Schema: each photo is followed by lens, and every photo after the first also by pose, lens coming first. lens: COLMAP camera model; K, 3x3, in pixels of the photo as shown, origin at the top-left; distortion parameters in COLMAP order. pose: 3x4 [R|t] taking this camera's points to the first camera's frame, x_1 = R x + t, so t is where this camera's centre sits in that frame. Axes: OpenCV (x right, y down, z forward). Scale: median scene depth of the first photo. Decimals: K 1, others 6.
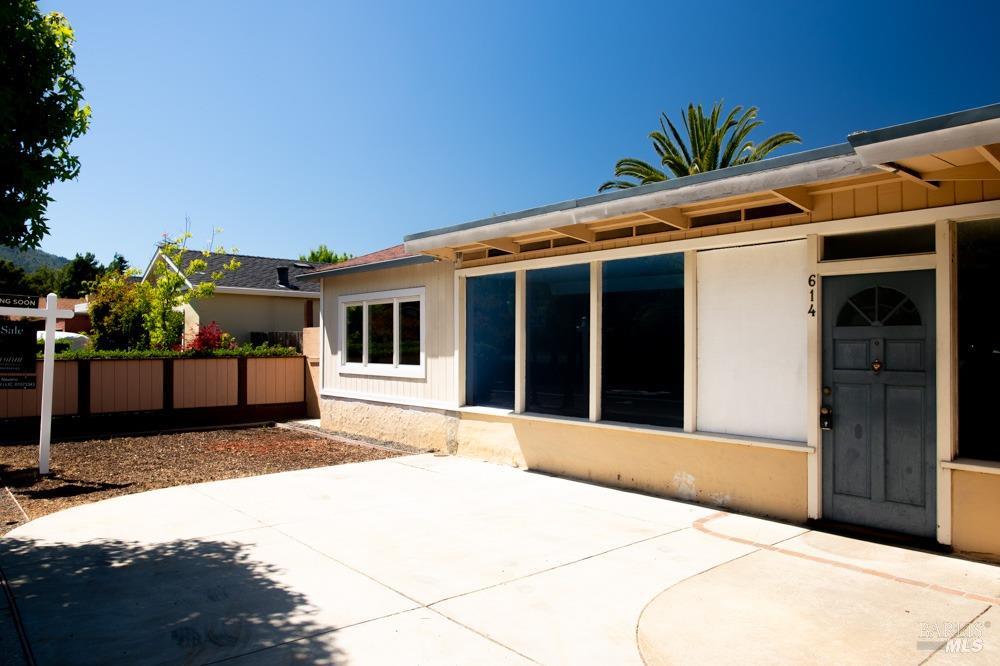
lens RADIAL K [[690.4, 0, 500.0], [0, 690.4, 333.0], [0, 0, 1]] dist [-0.044384, 0.006283]
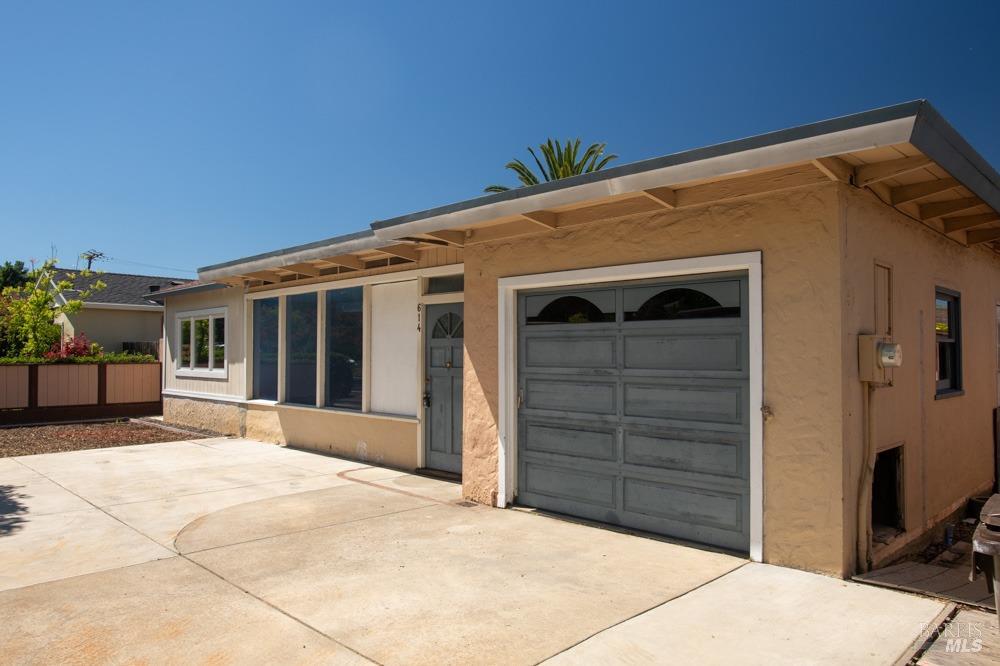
lens RADIAL K [[690.4, 0, 500.0], [0, 690.4, 333.0], [0, 0, 1]] dist [-0.044384, 0.006283]
pose [[0.997597, -0.000479, 0.069285, 0.307760], [0.001424, 0.999907, -0.013586, -0.000324], [-0.069272, 0.013652, 0.997504, -0.297668]]
